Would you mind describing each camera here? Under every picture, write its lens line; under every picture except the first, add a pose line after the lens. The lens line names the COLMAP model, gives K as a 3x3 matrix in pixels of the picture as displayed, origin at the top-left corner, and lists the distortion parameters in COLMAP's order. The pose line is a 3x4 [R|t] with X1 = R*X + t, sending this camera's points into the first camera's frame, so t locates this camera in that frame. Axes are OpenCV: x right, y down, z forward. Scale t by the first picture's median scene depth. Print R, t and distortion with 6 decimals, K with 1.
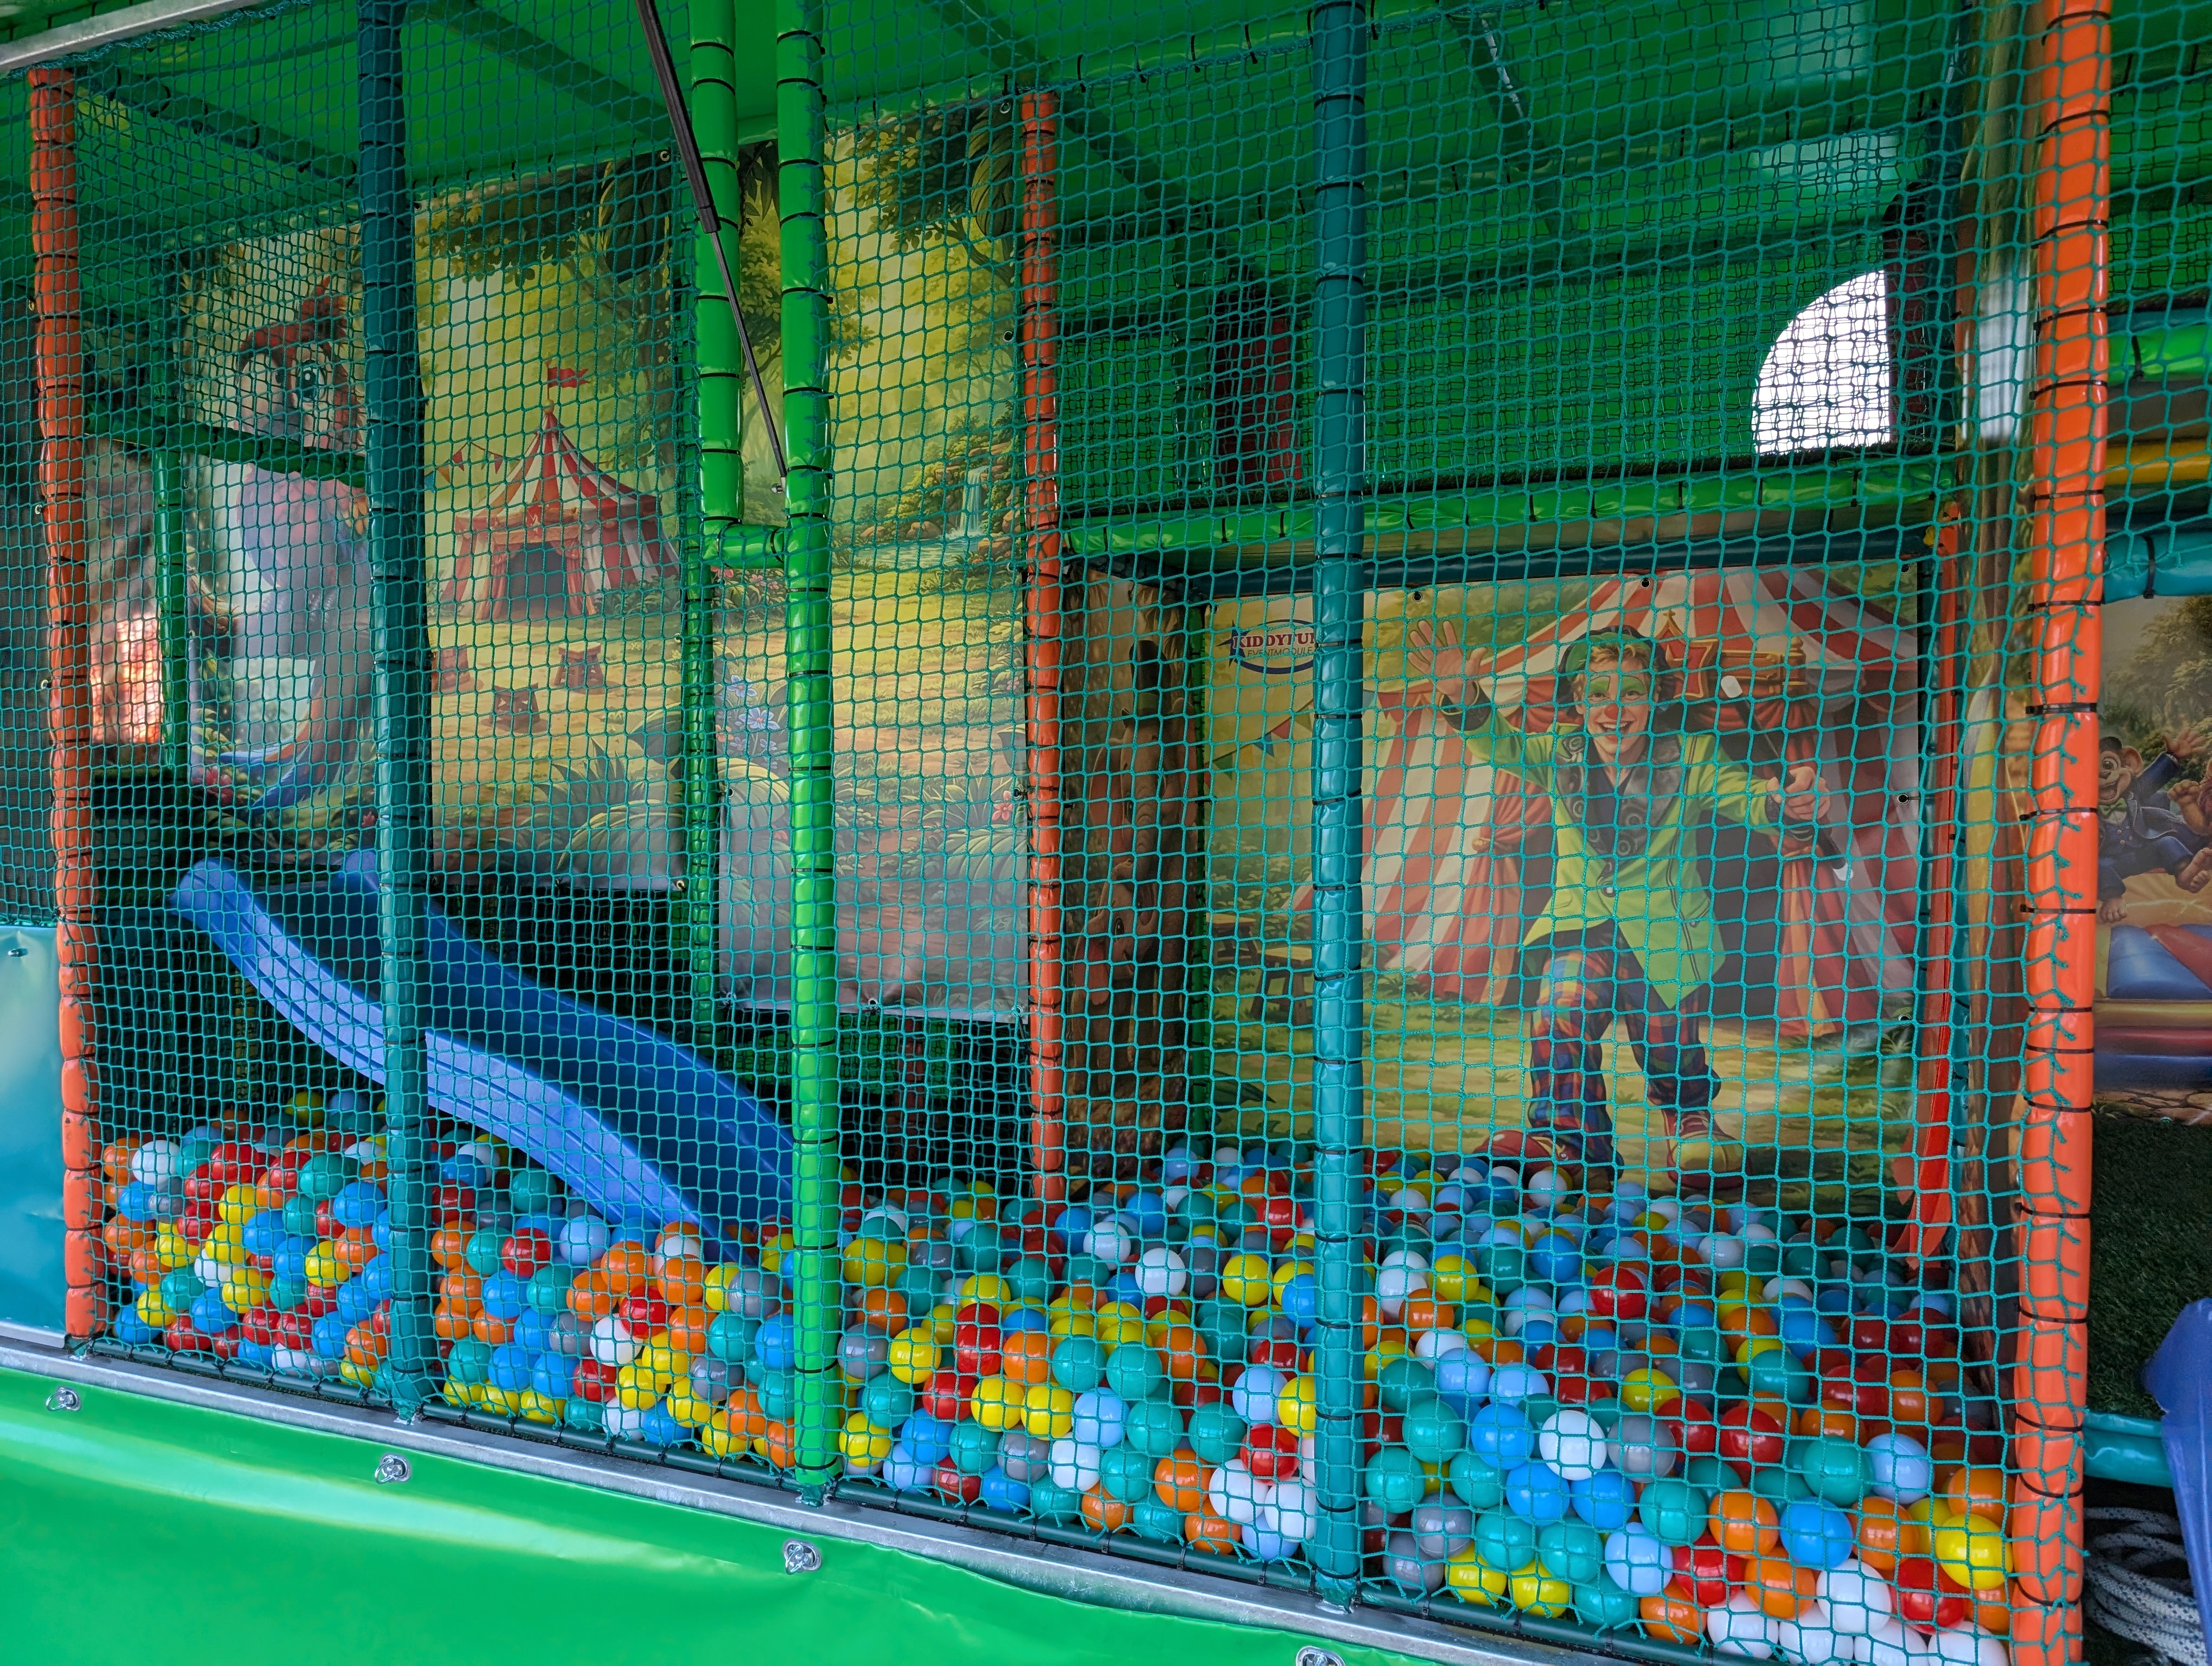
lens RADIAL K [[1555.0, 0, 1106.0], [0, 1555.0, 833.0], [0, 0, 1]] dist [0.001938, -0.017301]
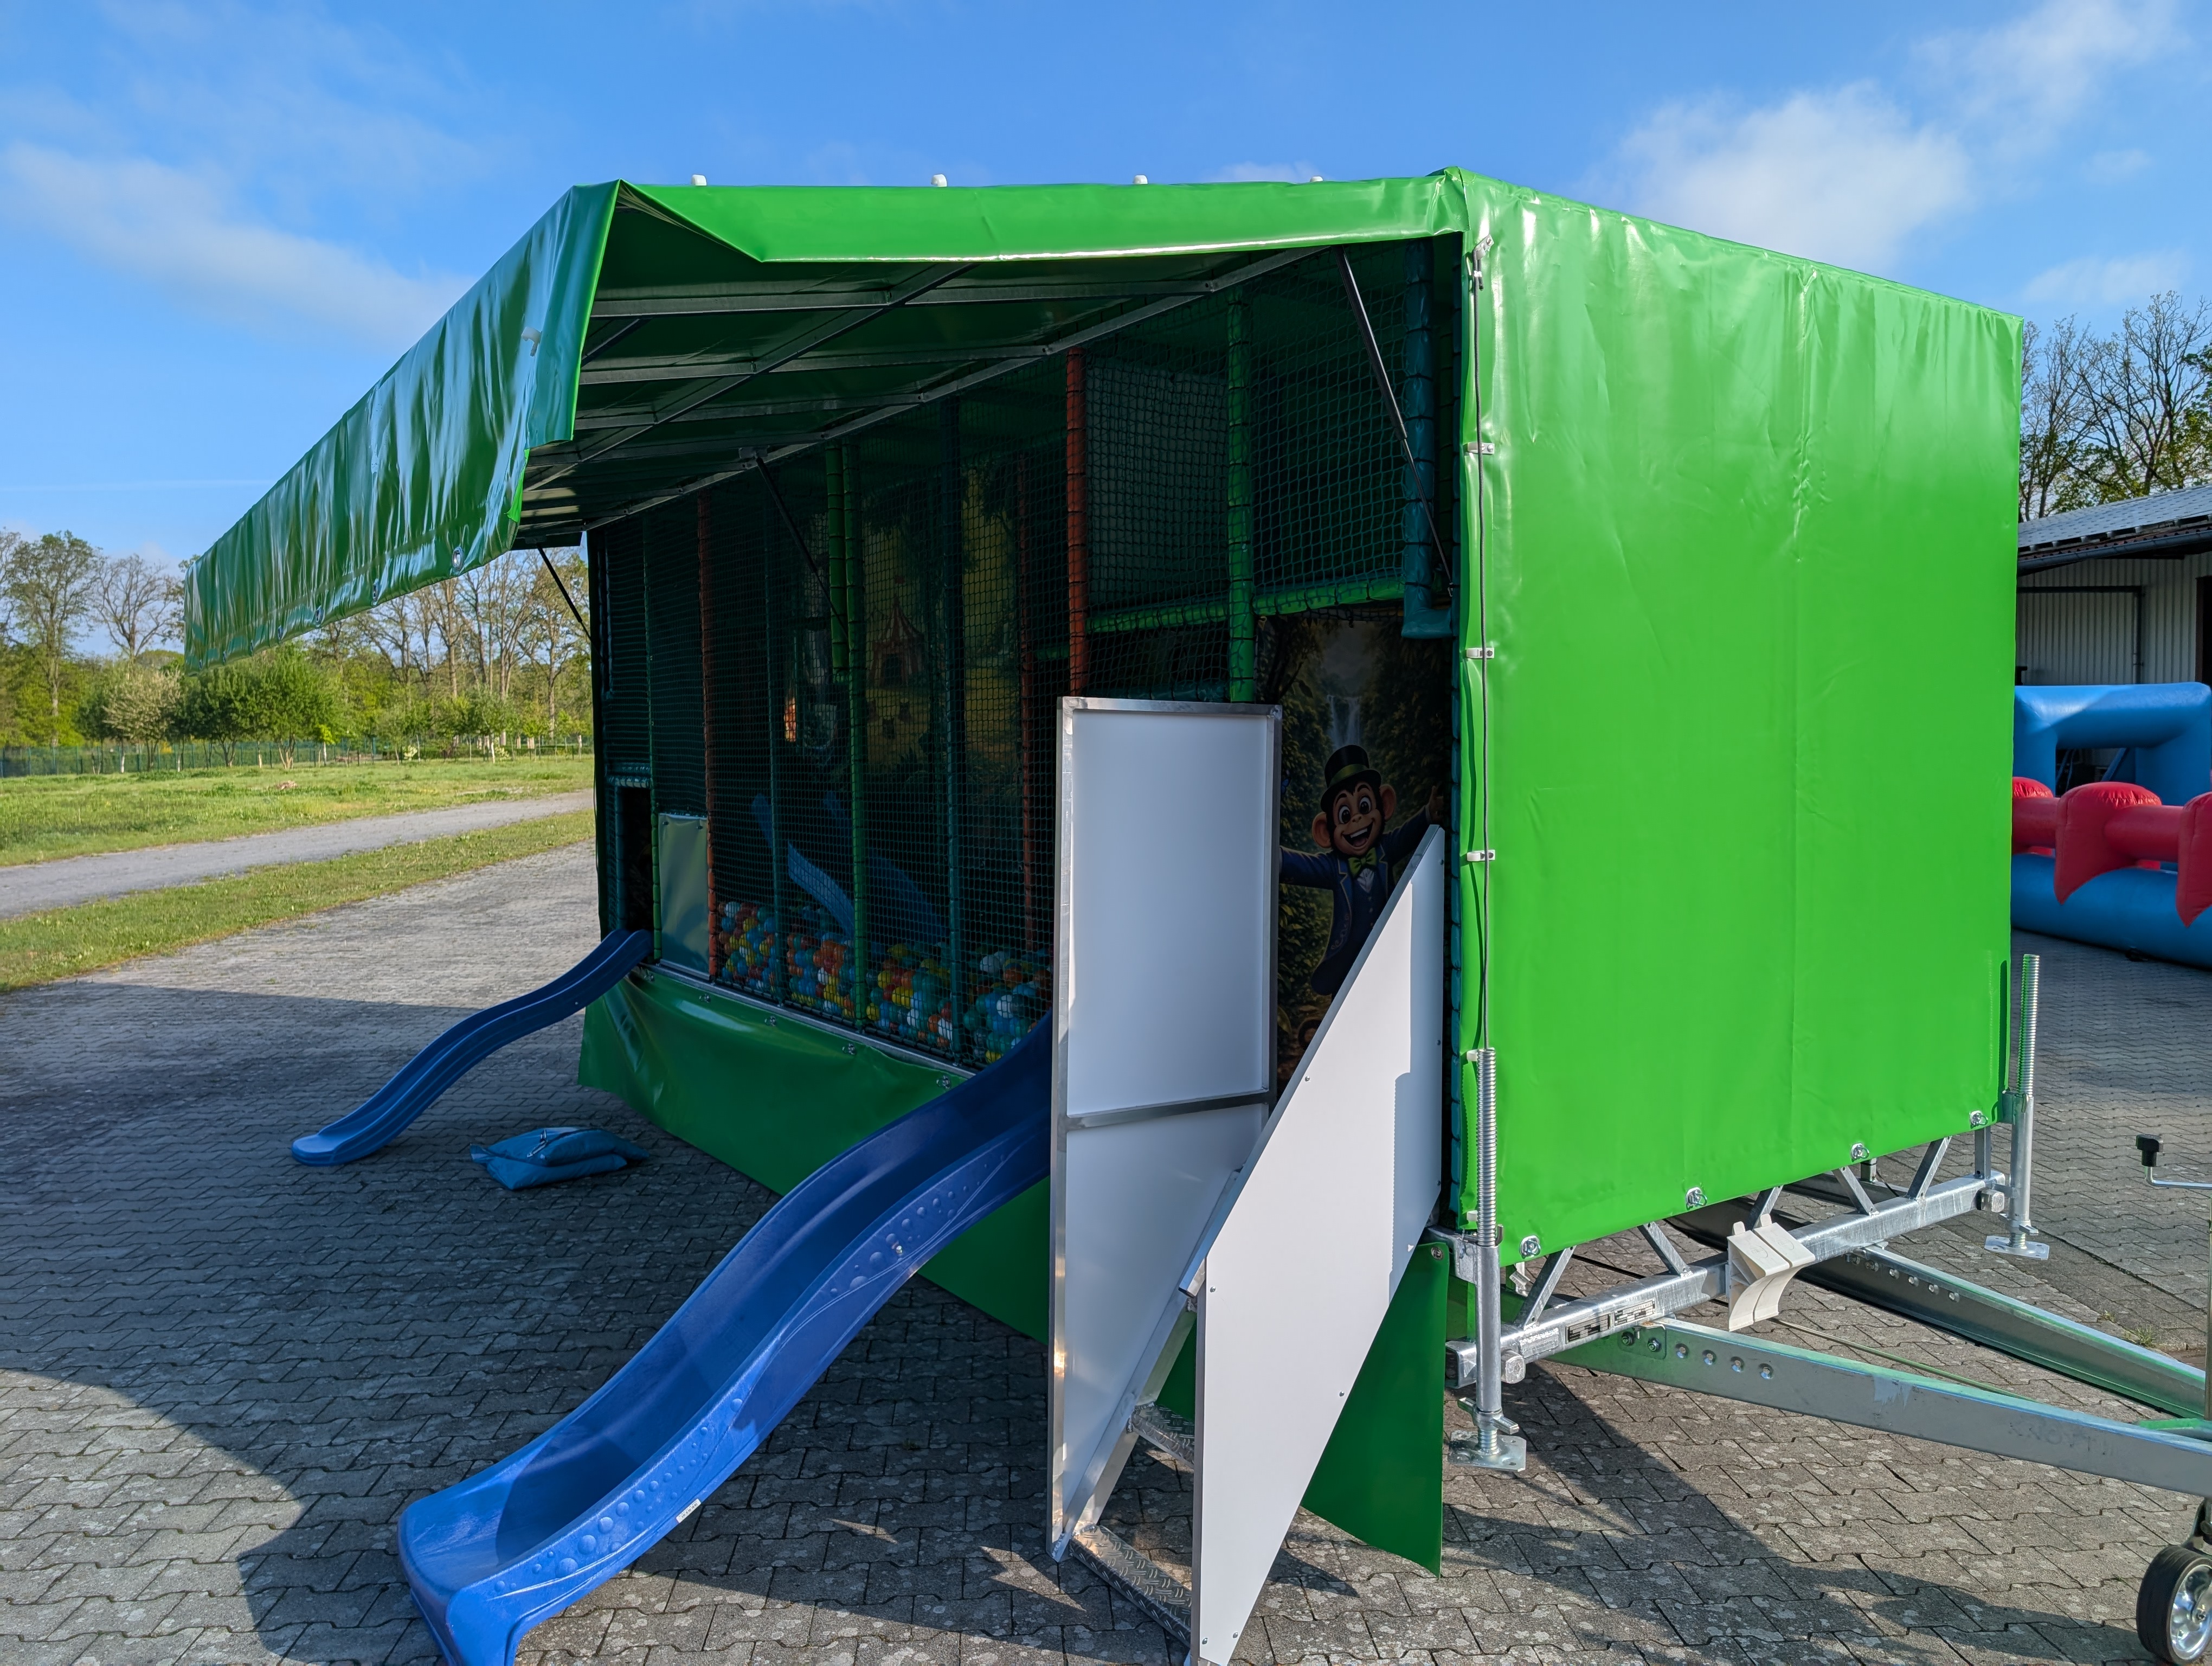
lens RADIAL K [[1570.0, 0, 1110.0], [0, 1570.0, 819.7], [0, 0, 1]] dist [0.003264, -0.013417]
pose [[0.836776, 0.023902, -0.547023, 1.617560], [-0.009609, 0.999534, 0.028974, -0.025510], [0.547461, -0.018988, 0.836616, -1.018431]]
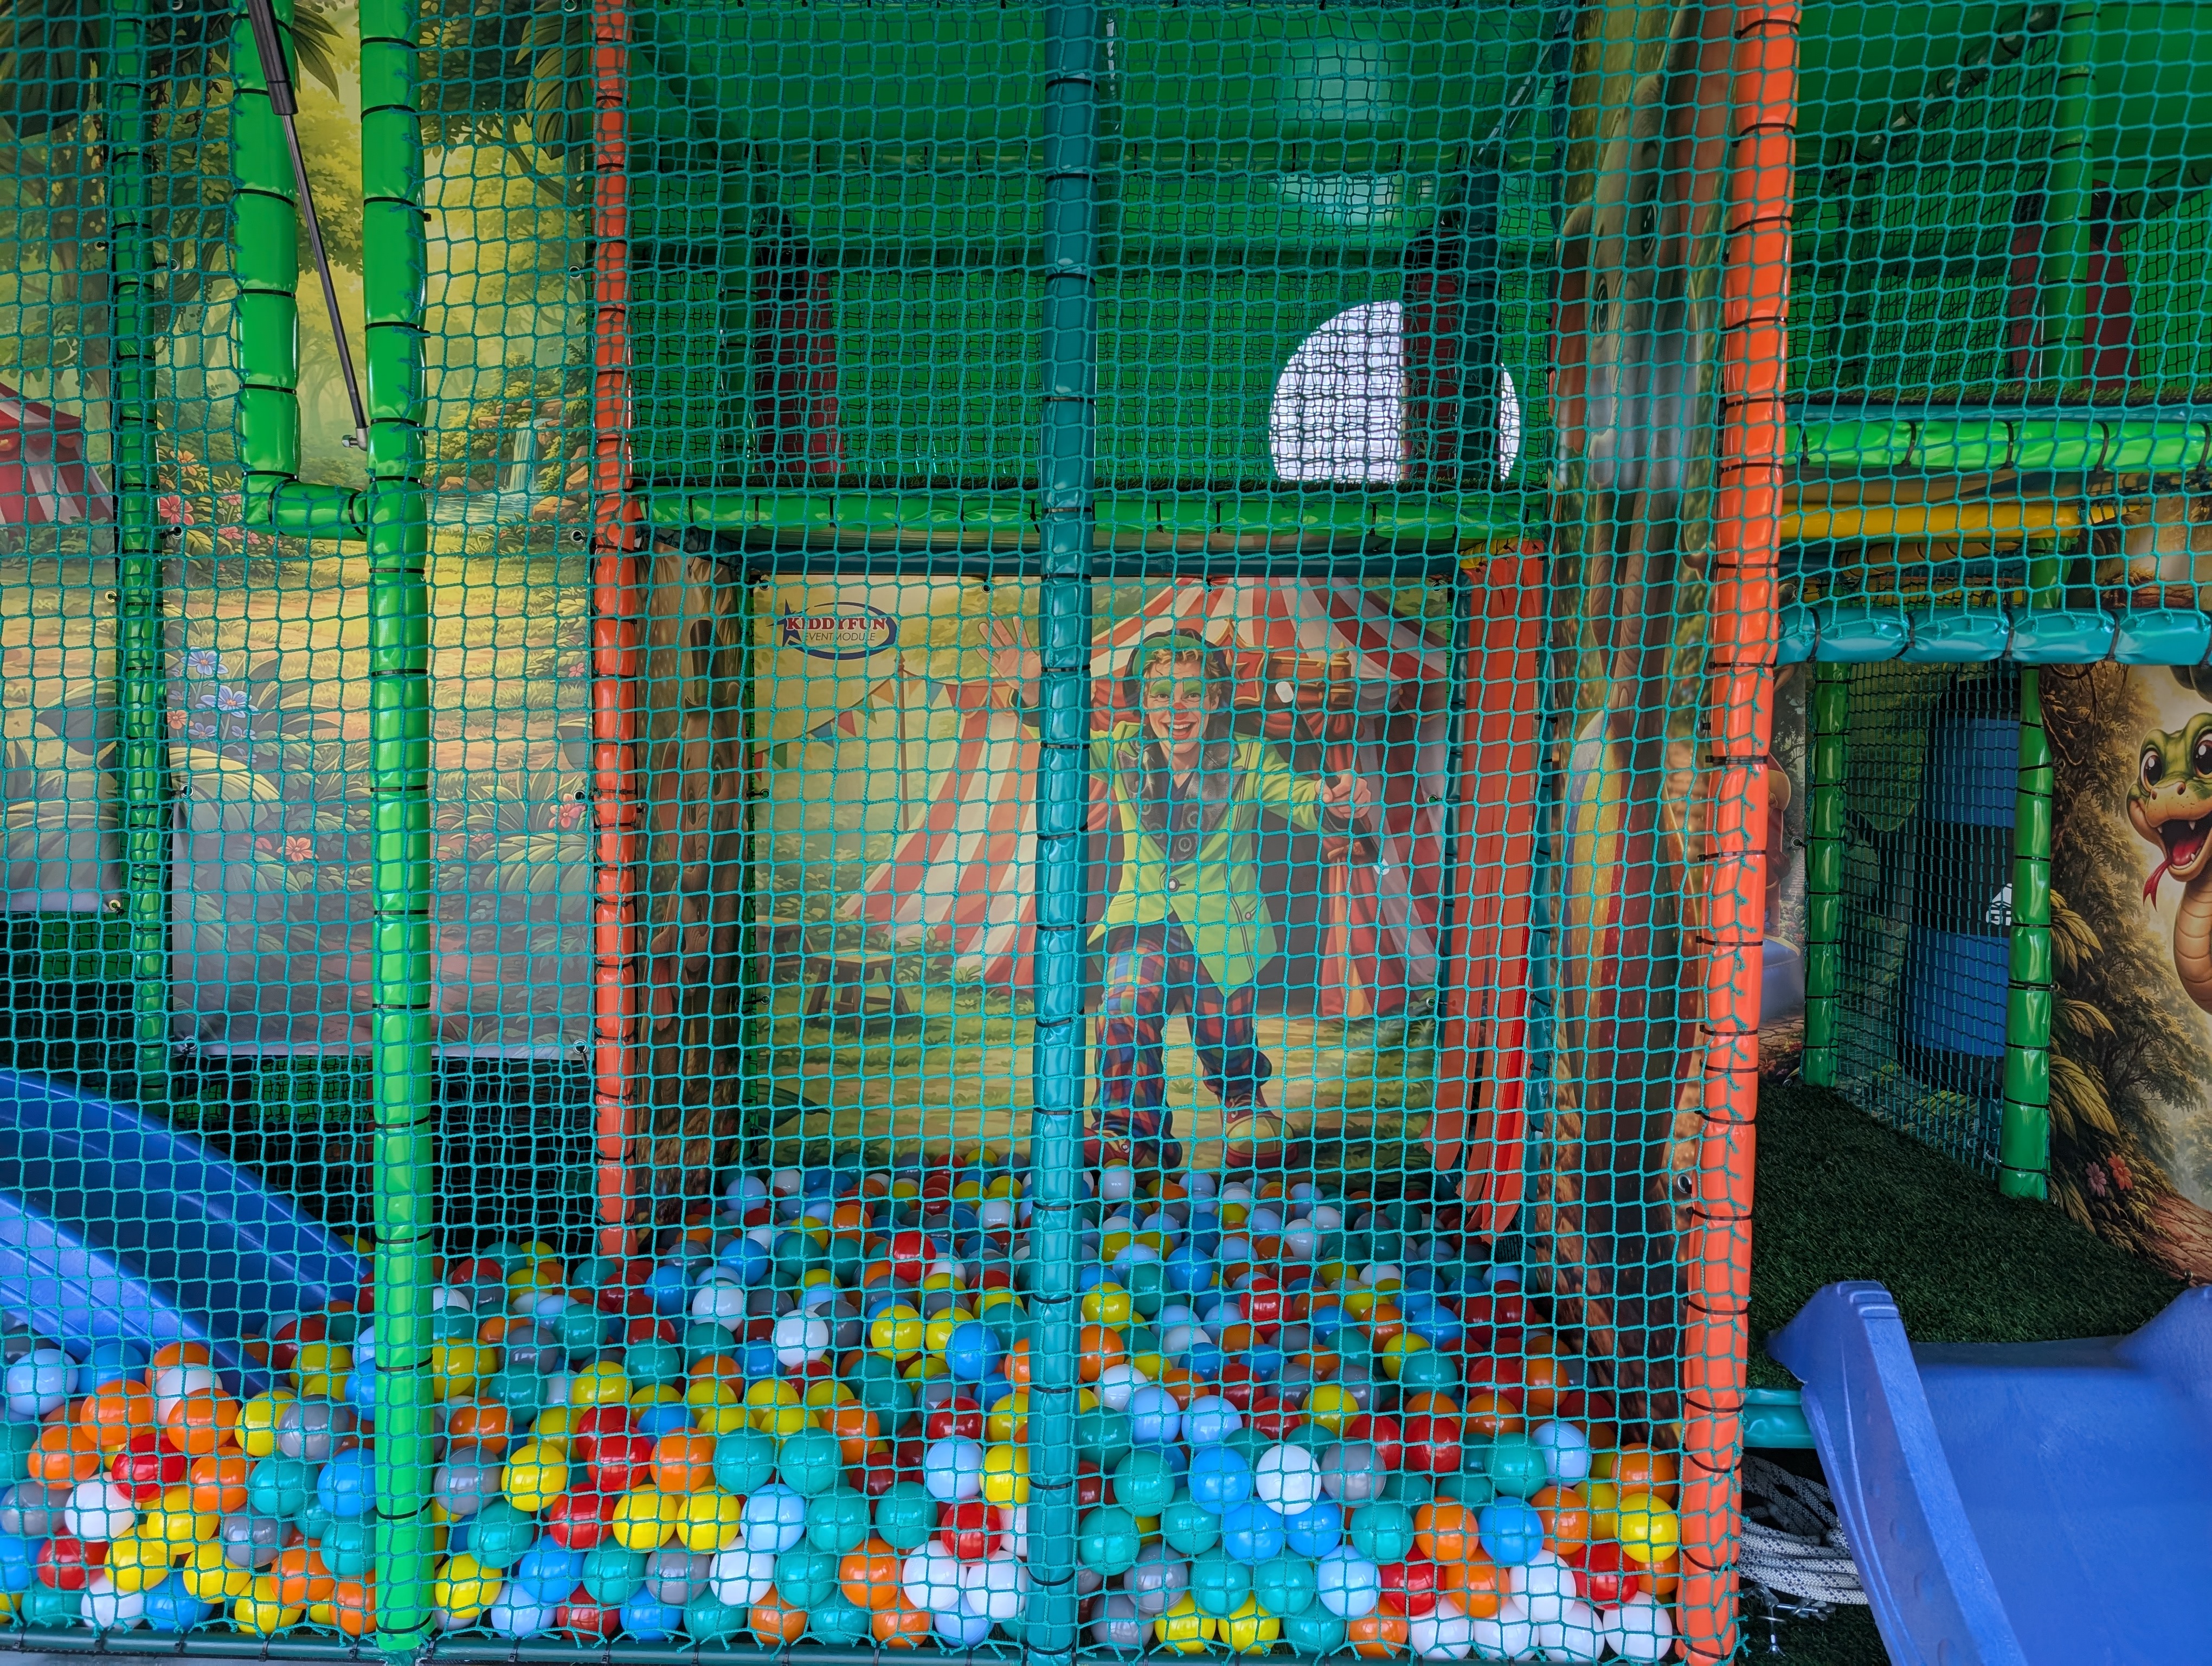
lens RADIAL K [[1570.0, 0, 1110.0], [0, 1570.0, 819.7], [0, 0, 1]] dist [0.003264, -0.013417]
pose [[0.929141, -0.004239, 0.369701, -0.137707], [-0.002232, 0.999852, 0.017073, -0.036637], [-0.369719, -0.016688, 0.928994, 0.086469]]
